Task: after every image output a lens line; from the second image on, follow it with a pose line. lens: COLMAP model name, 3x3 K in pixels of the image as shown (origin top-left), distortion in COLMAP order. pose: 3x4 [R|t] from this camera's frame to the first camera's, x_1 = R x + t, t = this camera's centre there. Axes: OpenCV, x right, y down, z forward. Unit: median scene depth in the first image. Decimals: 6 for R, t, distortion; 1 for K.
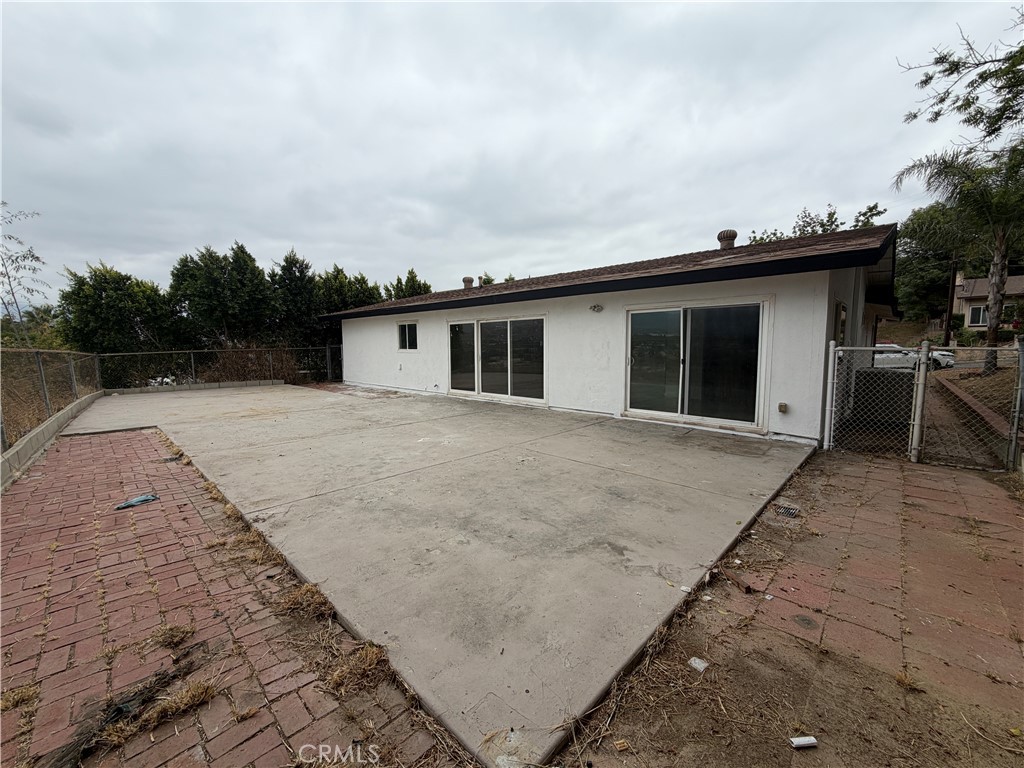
lens RADIAL K [[407.7, 0, 509.1], [0, 407.7, 384.3], [0, 0, 1]] dist [0.000722, 0.000332]
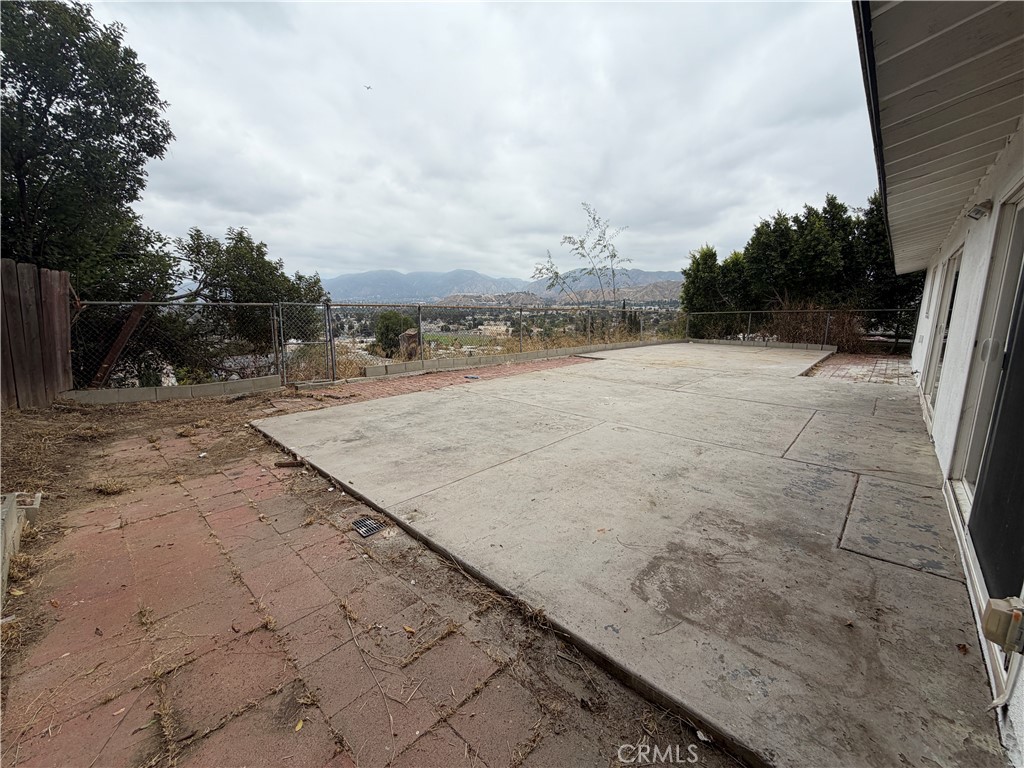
lens RADIAL K [[407.7, 0, 509.1], [0, 407.7, 384.3], [0, 0, 1]] dist [0.000722, 0.000332]
pose [[0.009295, 0.188834, -0.981965, 1.096447], [-0.095321, 0.977703, 0.187112, -0.093770], [0.995403, 0.091862, 0.027088, 0.965724]]
